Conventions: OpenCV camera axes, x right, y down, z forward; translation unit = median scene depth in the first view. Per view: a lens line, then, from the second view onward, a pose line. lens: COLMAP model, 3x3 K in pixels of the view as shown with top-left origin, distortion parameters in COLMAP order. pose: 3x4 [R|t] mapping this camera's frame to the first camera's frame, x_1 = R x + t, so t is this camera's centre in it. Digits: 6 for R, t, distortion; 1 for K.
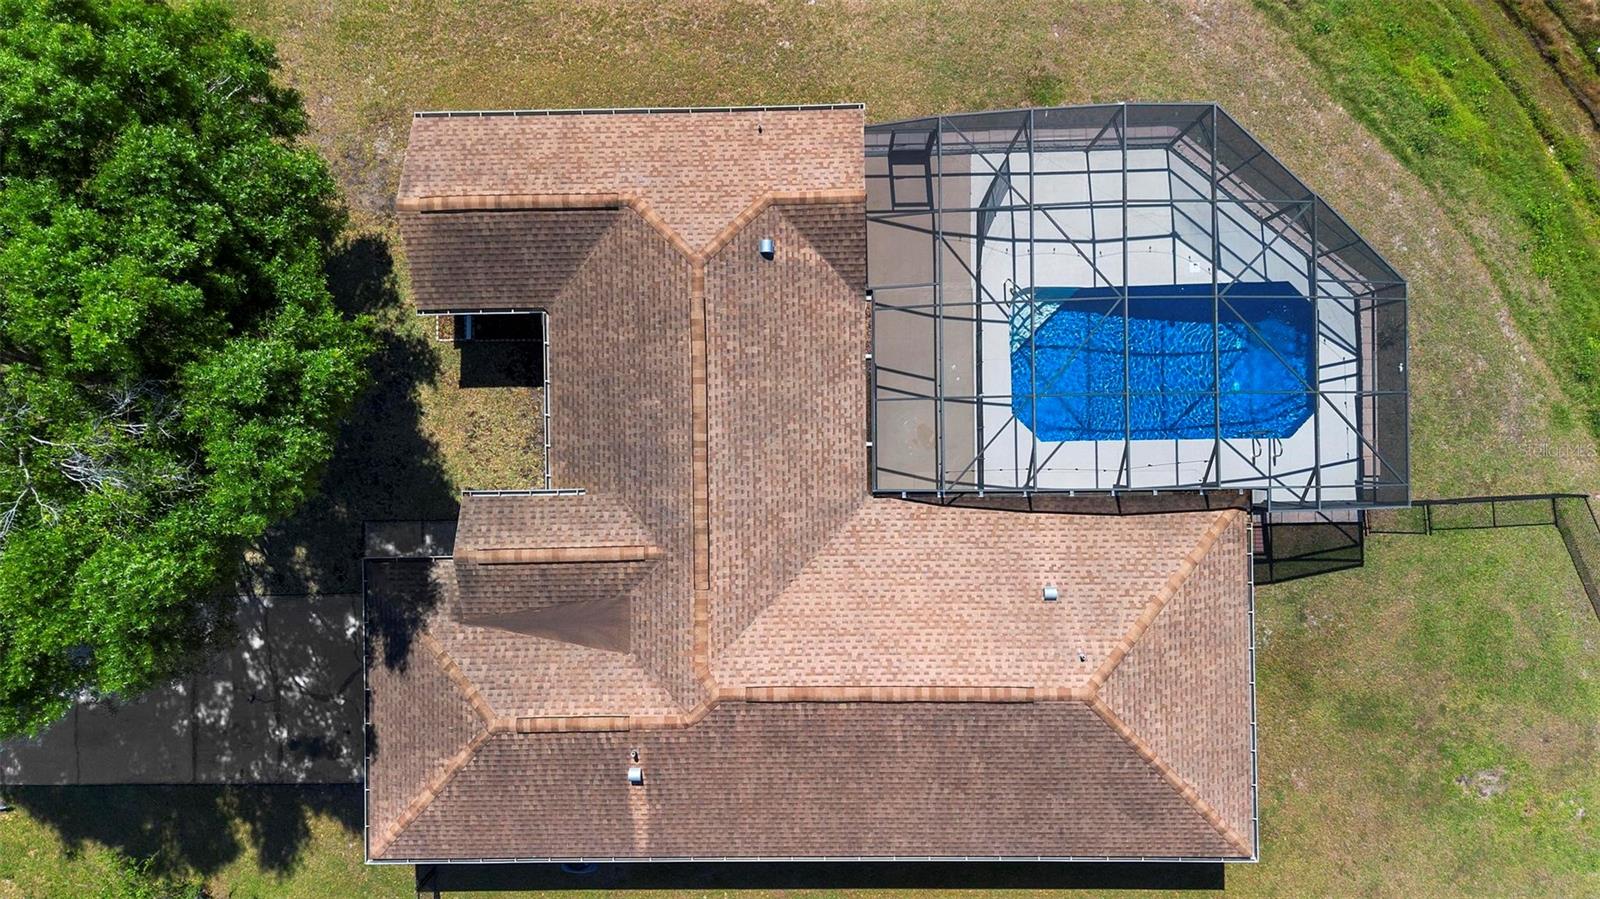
lens RADIAL K [[1137.3, 0, 801.4], [0, 1137.3, 449.1], [0, 0, 1]] dist [0.018243, -0.006704]
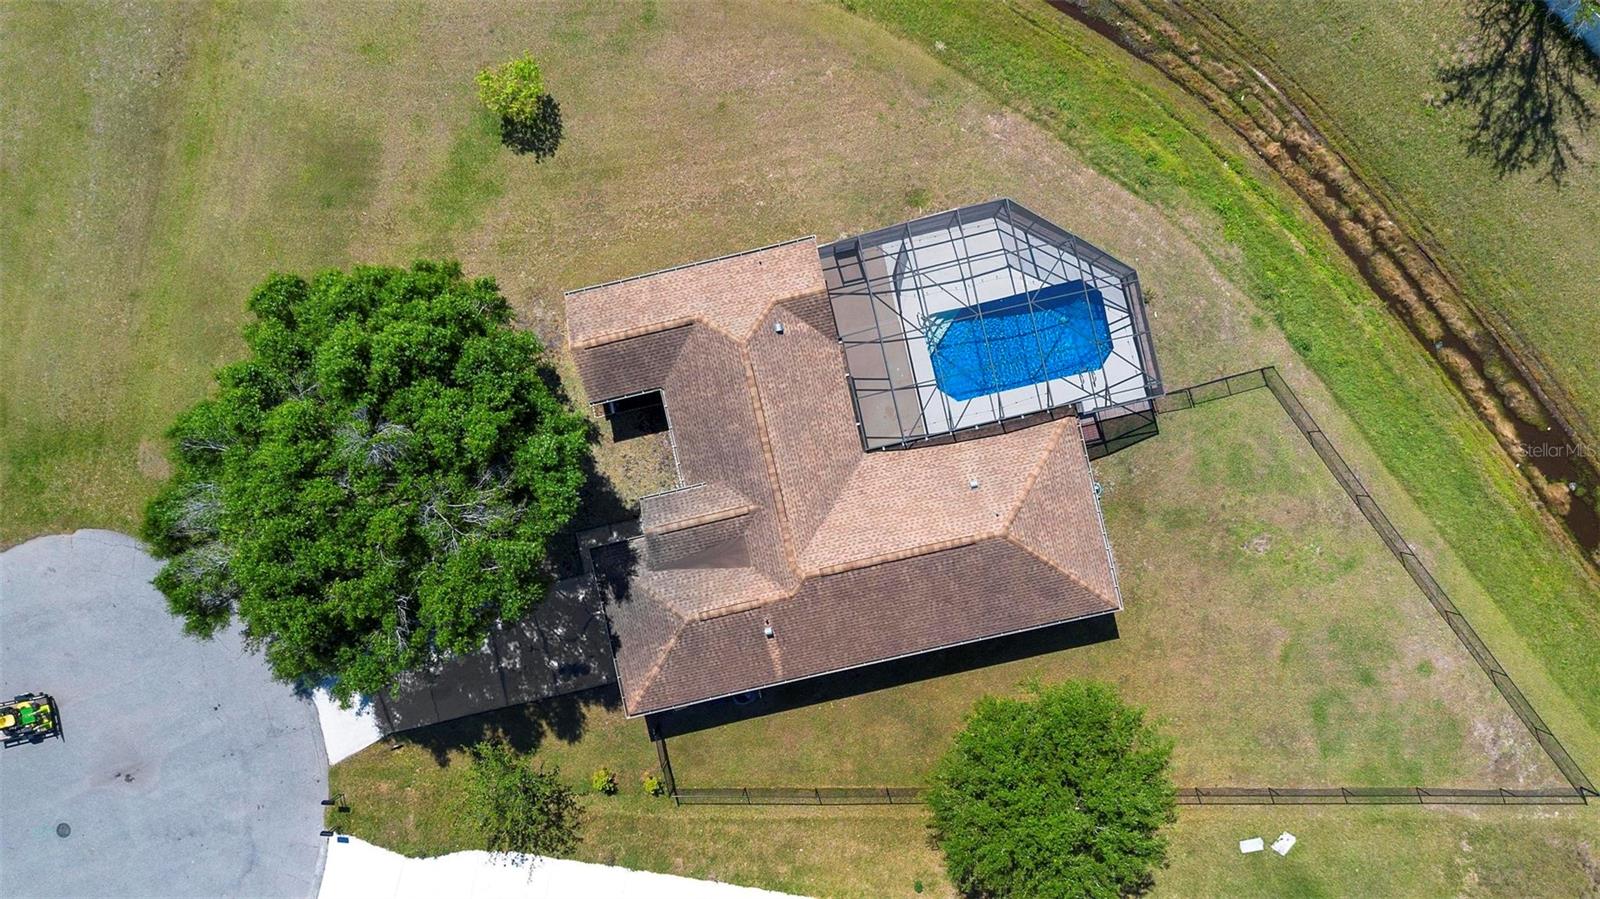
lens RADIAL K [[1137.3, 0, 801.4], [0, 1137.3, 449.1], [0, 0, 1]] dist [0.018243, -0.006704]
pose [[0.977941, -0.208844, -0.003892, -0.026023], [0.208837, 0.977948, -0.002240, 0.018301], [0.004274, 0.001378, 0.999990, -0.721089]]
